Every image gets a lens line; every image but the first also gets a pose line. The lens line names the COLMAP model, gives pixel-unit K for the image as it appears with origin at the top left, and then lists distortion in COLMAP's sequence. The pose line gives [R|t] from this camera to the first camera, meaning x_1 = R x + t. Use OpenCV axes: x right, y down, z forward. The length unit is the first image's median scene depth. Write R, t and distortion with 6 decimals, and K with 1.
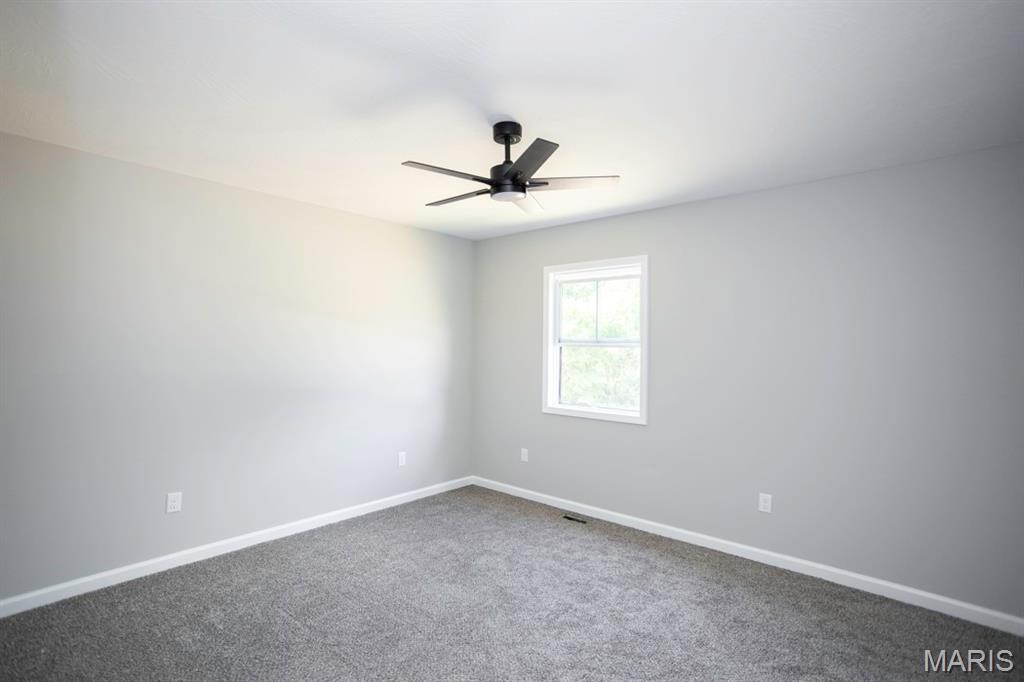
lens RADIAL K [[510.7, 0, 512.0], [0, 510.7, 341.0], [0, 0, 1]] dist [0.001291, 0.000863]
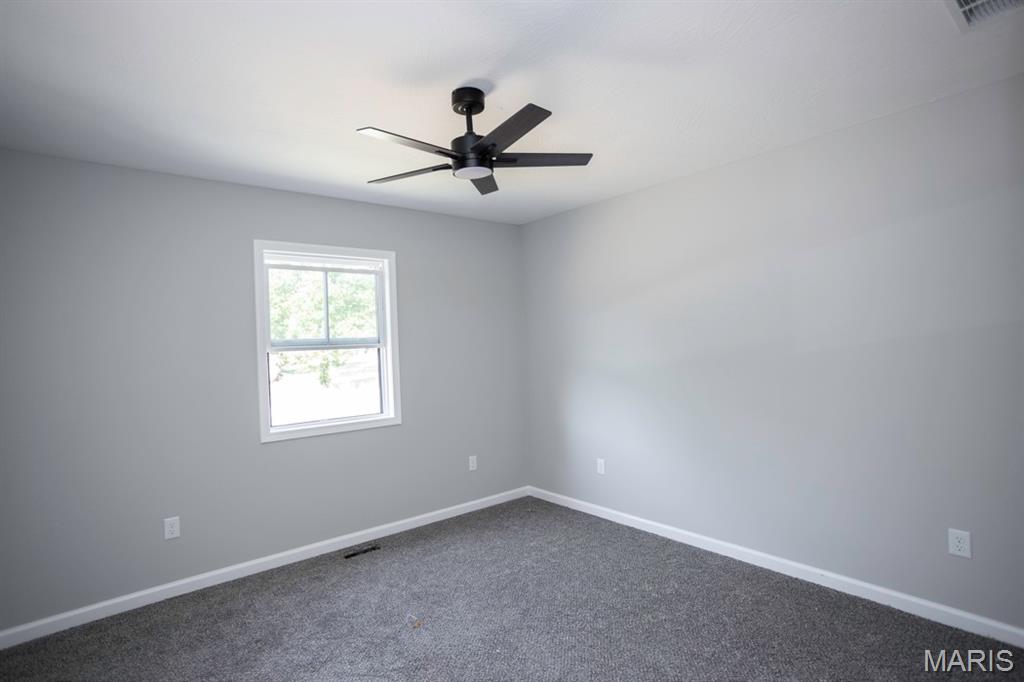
lens RADIAL K [[502.3, 0, 512.0], [0, 502.3, 341.0], [0, 0, 1]] dist [0.000831, 0.000178]
pose [[0.182869, -0.014213, 0.983035, -0.653458], [0.034569, 0.999370, 0.008019, 0.003987], [-0.982529, 0.032517, 0.183245, 0.605154]]
